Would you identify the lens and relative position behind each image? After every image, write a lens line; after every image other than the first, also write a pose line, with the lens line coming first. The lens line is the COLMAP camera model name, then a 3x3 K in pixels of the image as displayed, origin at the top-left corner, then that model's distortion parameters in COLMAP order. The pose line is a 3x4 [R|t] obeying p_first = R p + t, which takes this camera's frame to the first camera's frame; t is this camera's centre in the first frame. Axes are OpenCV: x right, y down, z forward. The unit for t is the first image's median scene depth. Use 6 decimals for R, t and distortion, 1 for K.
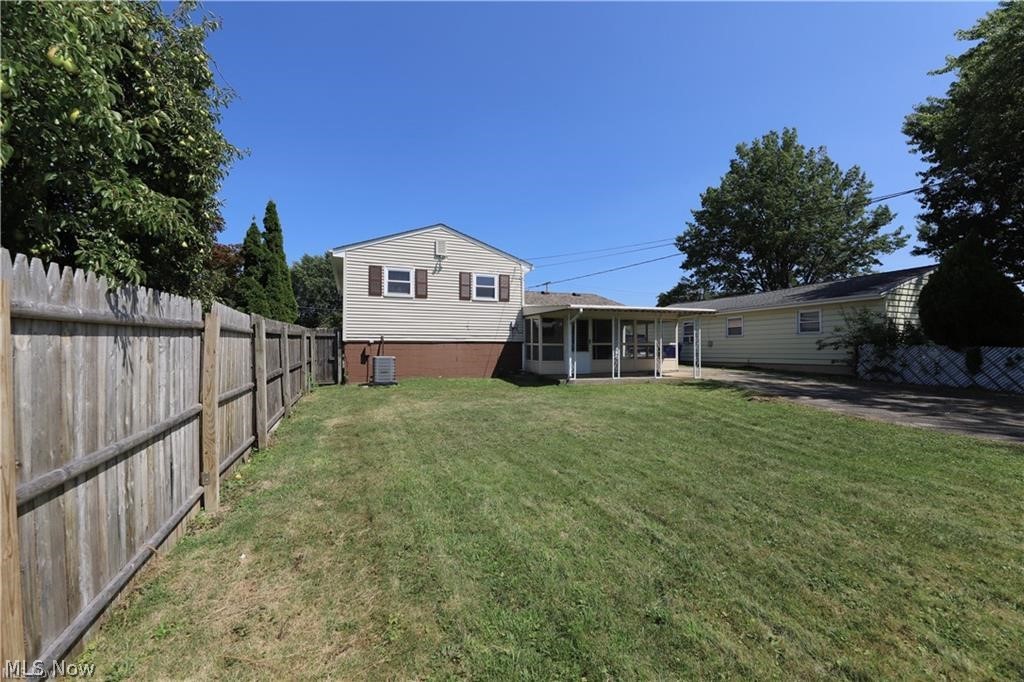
lens RADIAL K [[415.7, 0, 512.0], [0, 415.7, 341.0], [0, 0, 1]] dist [-0.007016, -0.000502]
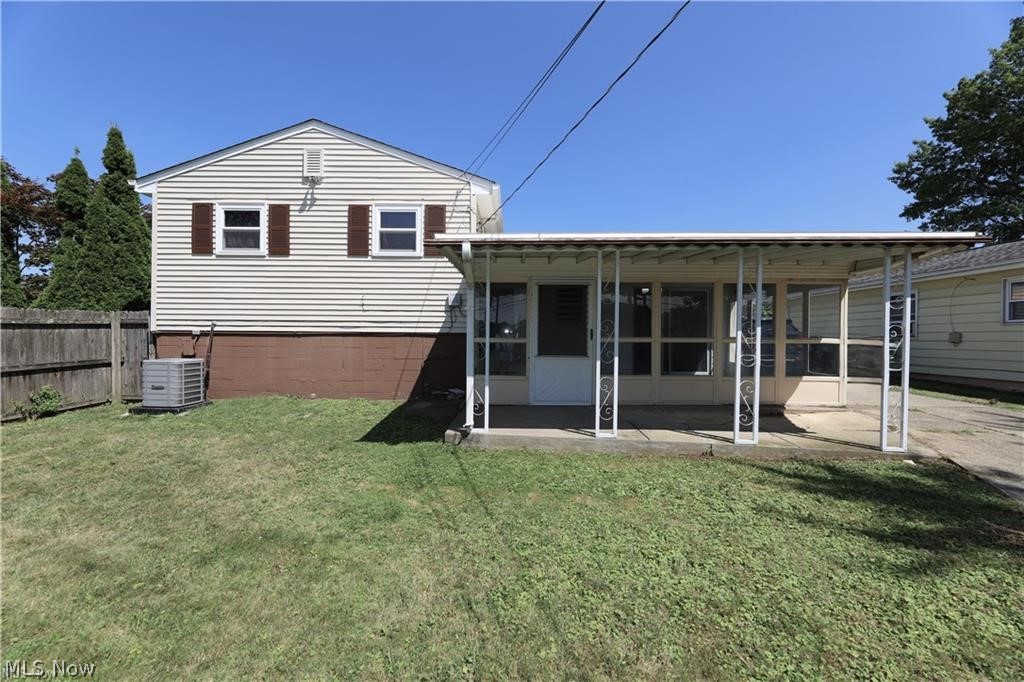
lens RADIAL K [[415.7, 0, 512.0], [0, 415.7, 341.0], [0, 0, 1]] dist [-0.007016, -0.000502]
pose [[0.927803, 0.014080, -0.372805, 0.280023], [-0.003164, 0.999549, 0.029878, -0.004839], [0.373057, -0.026541, 0.927429, 0.572356]]
